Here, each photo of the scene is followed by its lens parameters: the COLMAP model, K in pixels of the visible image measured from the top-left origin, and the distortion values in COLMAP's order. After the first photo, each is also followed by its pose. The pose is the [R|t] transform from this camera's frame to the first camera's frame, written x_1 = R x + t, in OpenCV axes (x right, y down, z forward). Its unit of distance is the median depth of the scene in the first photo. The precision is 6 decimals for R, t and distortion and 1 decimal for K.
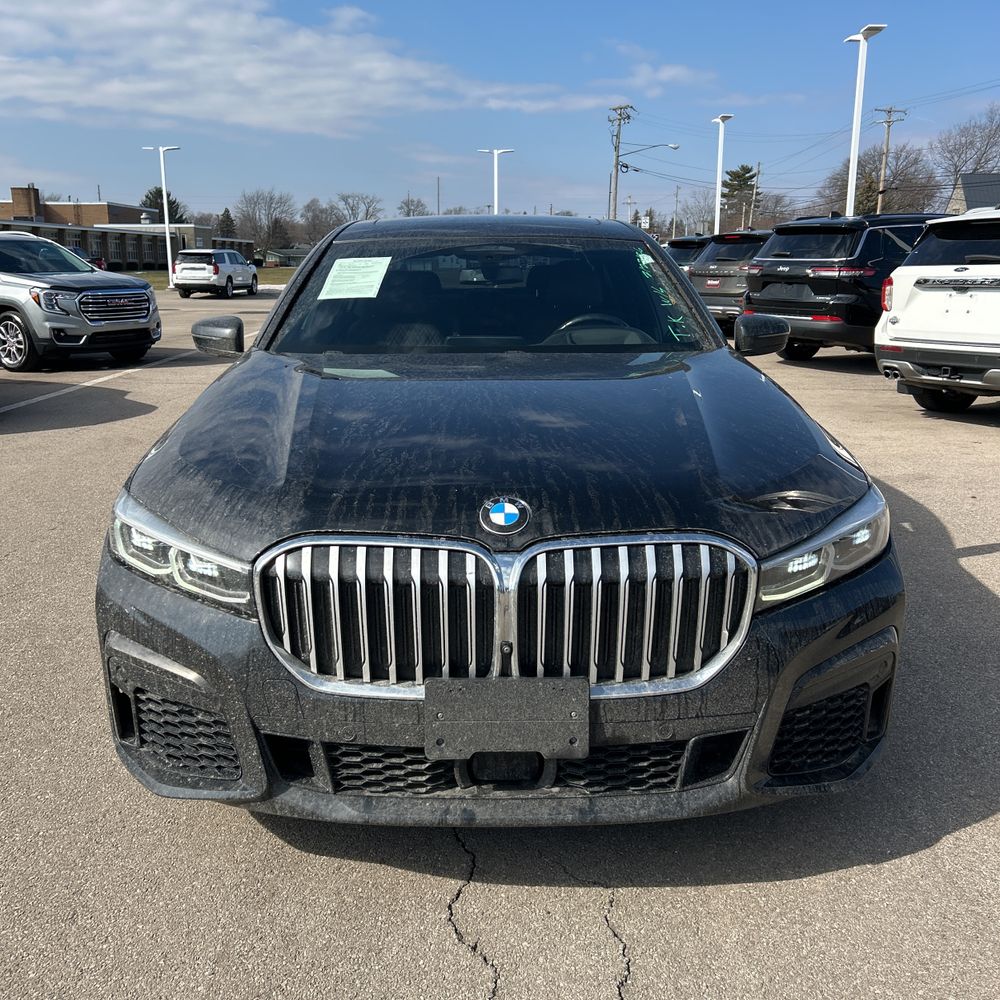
lens RADIAL K [[987.5, 0, 488.9], [0, 987.5, 497.3], [0, 0, 1]] dist [0.040394, -0.045288]
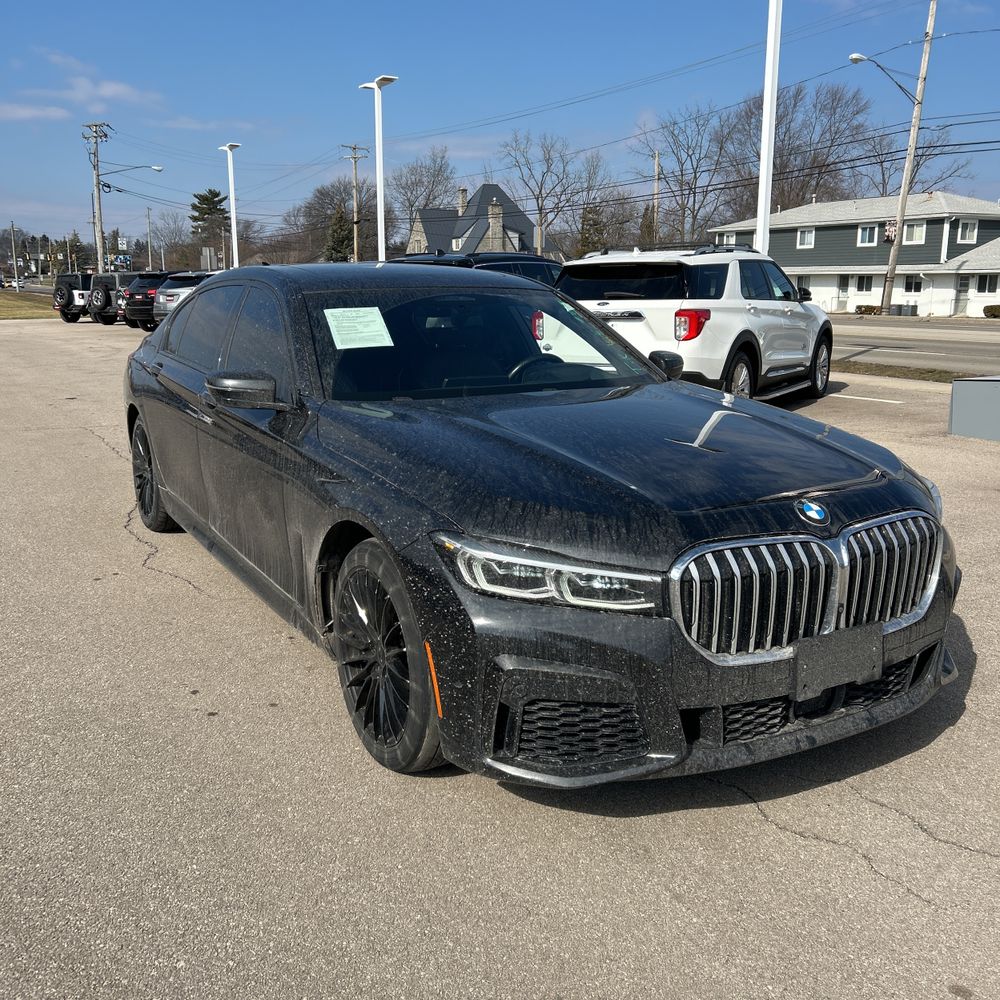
lens RADIAL K [[987.5, 0, 488.9], [0, 987.5, 497.3], [0, 0, 1]] dist [0.040394, -0.045288]
pose [[0.877981, -0.098767, 0.468396, -0.978643], [0.109501, 0.993977, 0.004340, -0.054903], [-0.466003, 0.047479, 0.883508, 0.008431]]
